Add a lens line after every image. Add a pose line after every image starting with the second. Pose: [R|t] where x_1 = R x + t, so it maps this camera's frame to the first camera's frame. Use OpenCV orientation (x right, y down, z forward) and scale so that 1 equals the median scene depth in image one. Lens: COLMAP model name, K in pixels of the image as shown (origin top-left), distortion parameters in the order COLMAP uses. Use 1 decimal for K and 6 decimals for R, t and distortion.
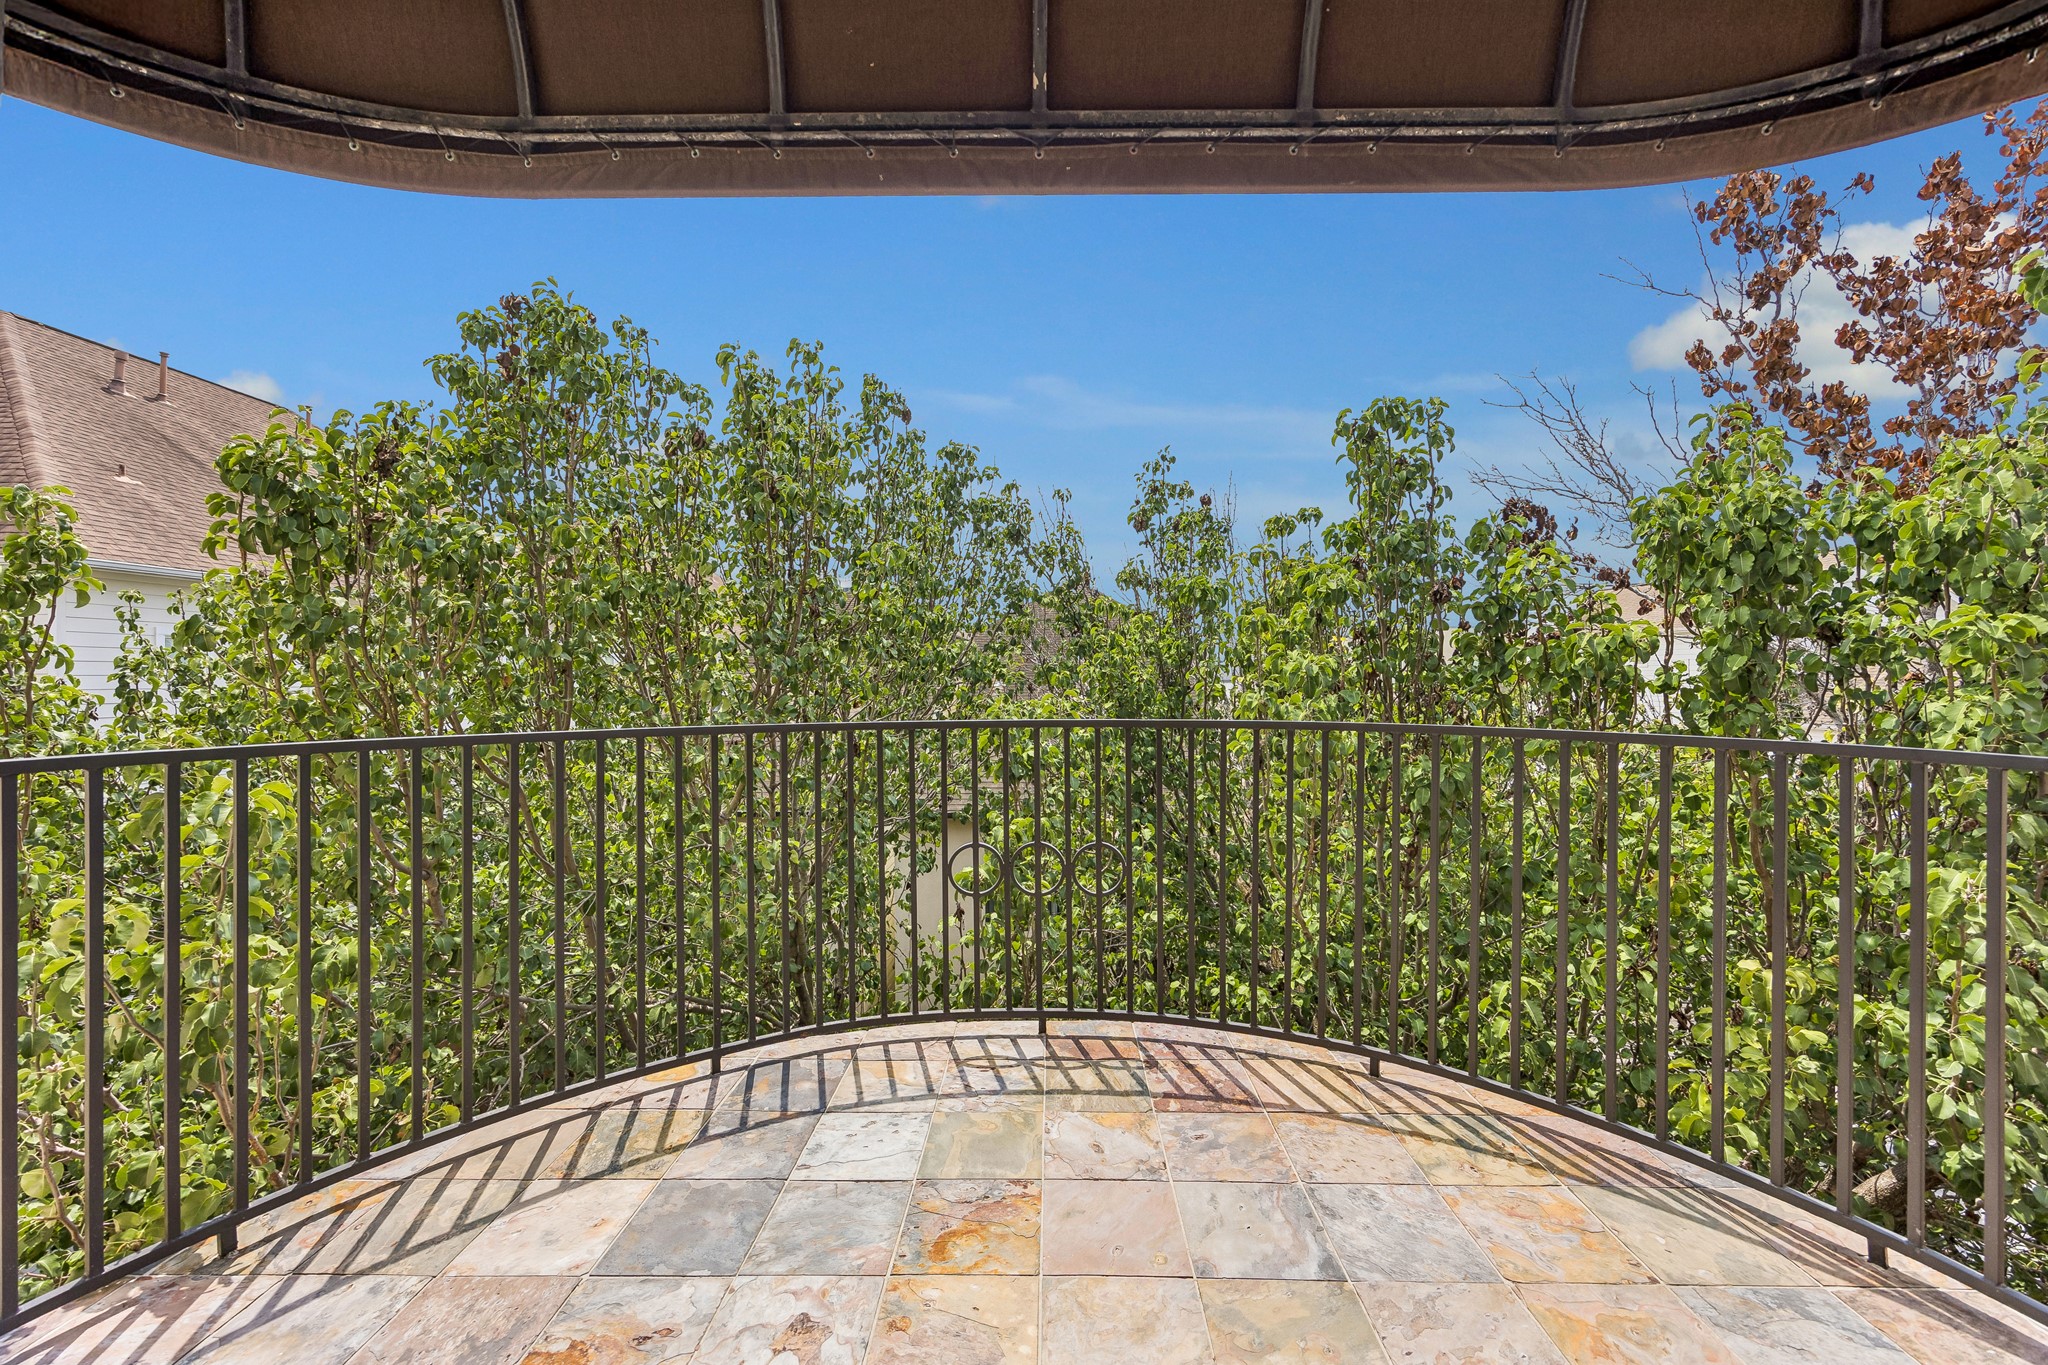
lens RADIAL K [[799.1, 0, 1023.6], [0, 799.1, 686.8], [0, 0, 1]] dist [-0.000093, 0.000000]
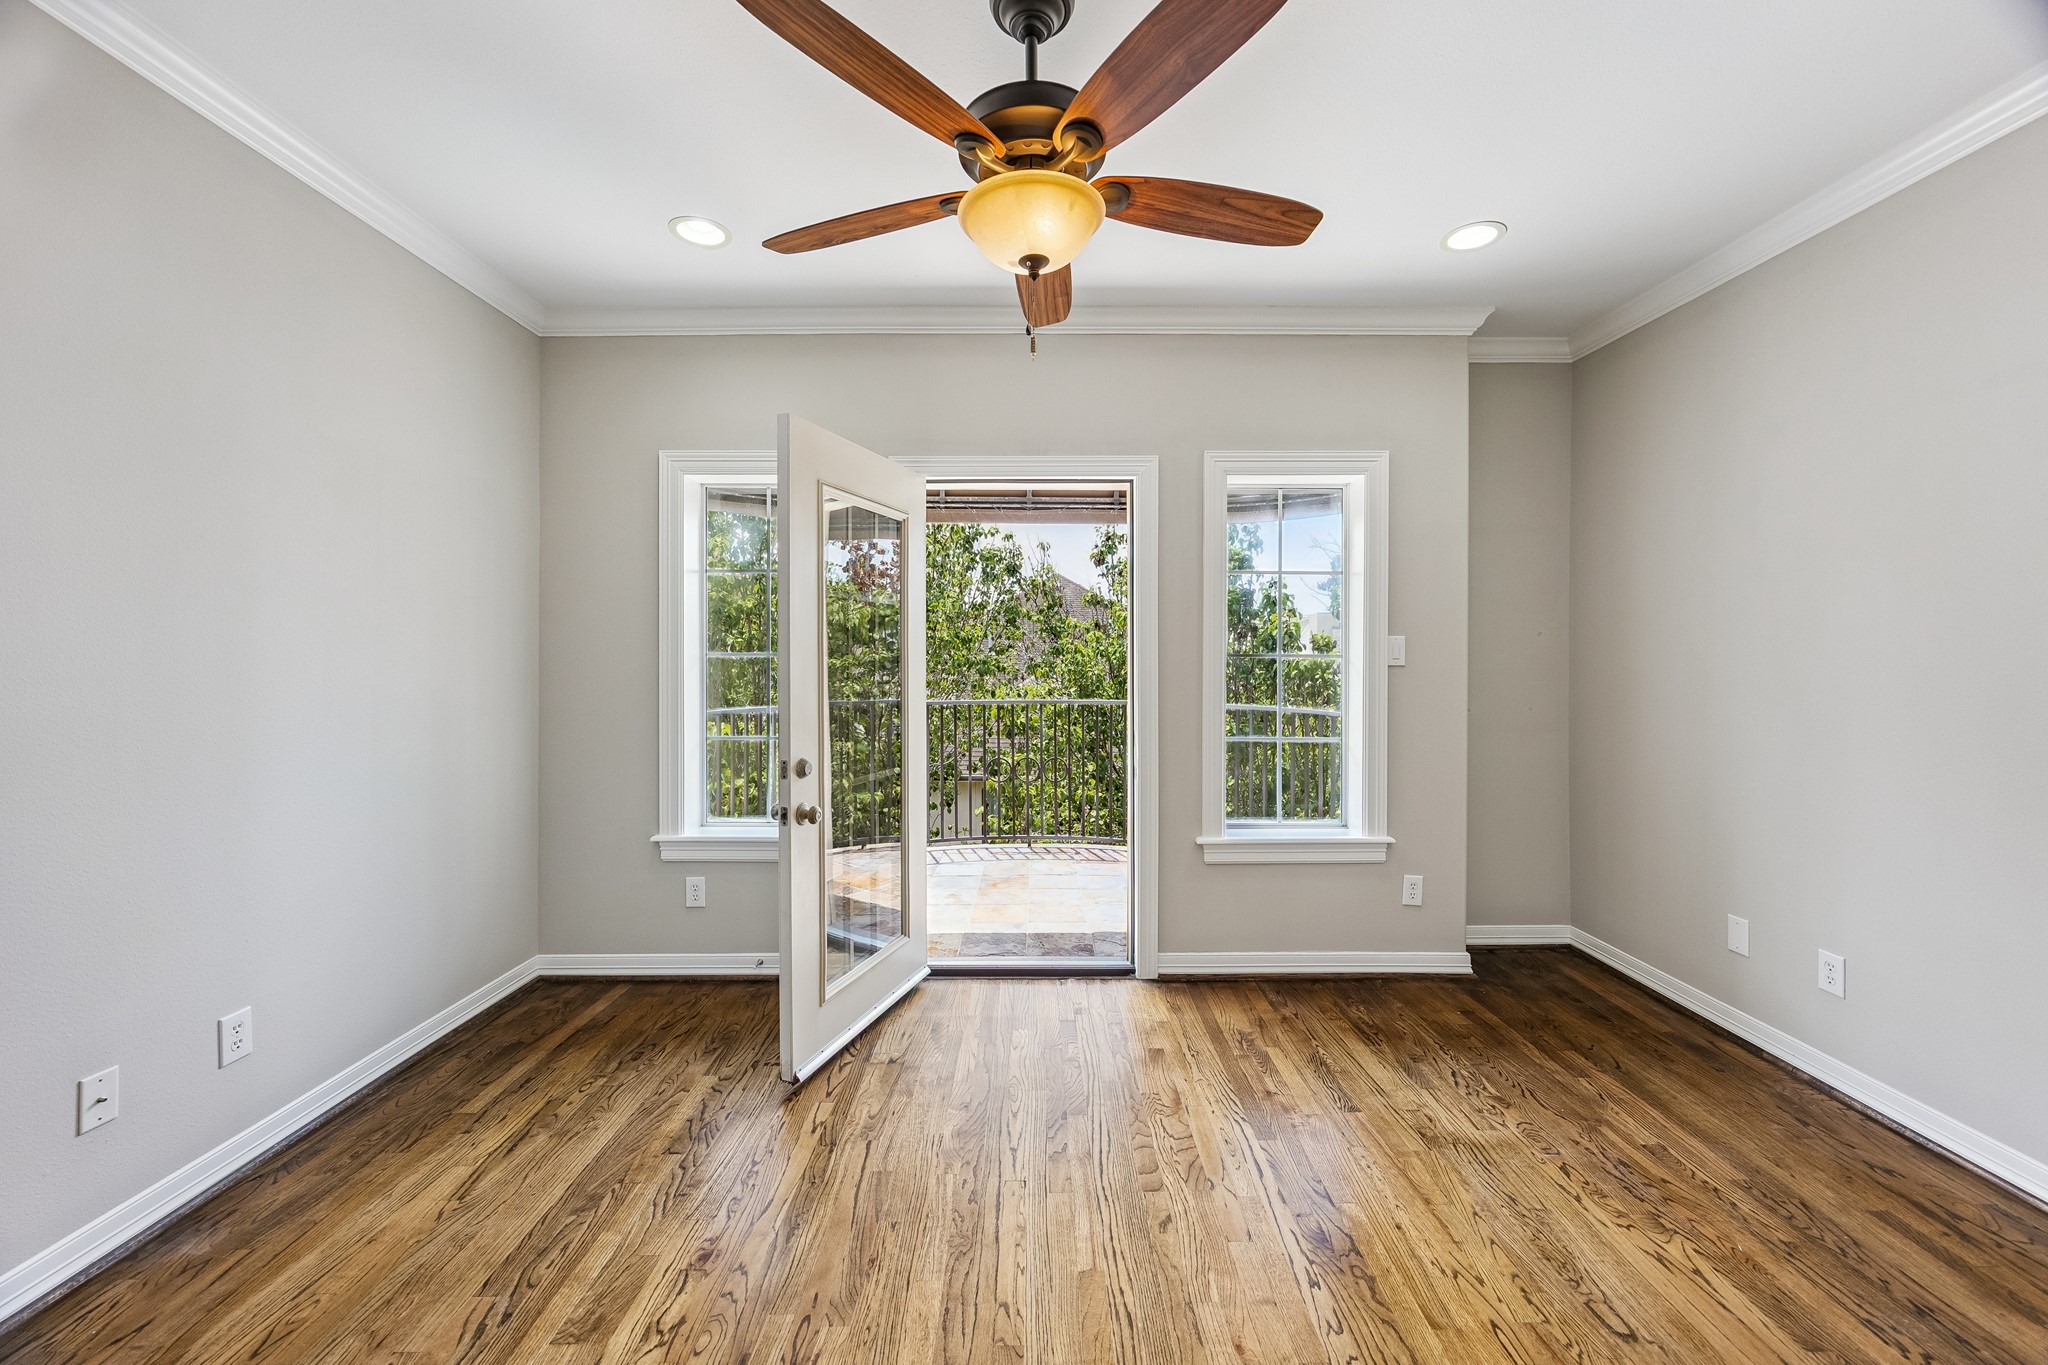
lens RADIAL K [[799.1, 0, 1026.6], [0, 799.1, 674.7], [0, 0, 1]] dist [-0.000093, 0.000000]
pose [[0.999830, -0.010120, 0.015417, -0.006104], [0.009868, 0.999818, 0.016356, -0.028959], [-0.015579, -0.016201, 0.999747, -0.443832]]
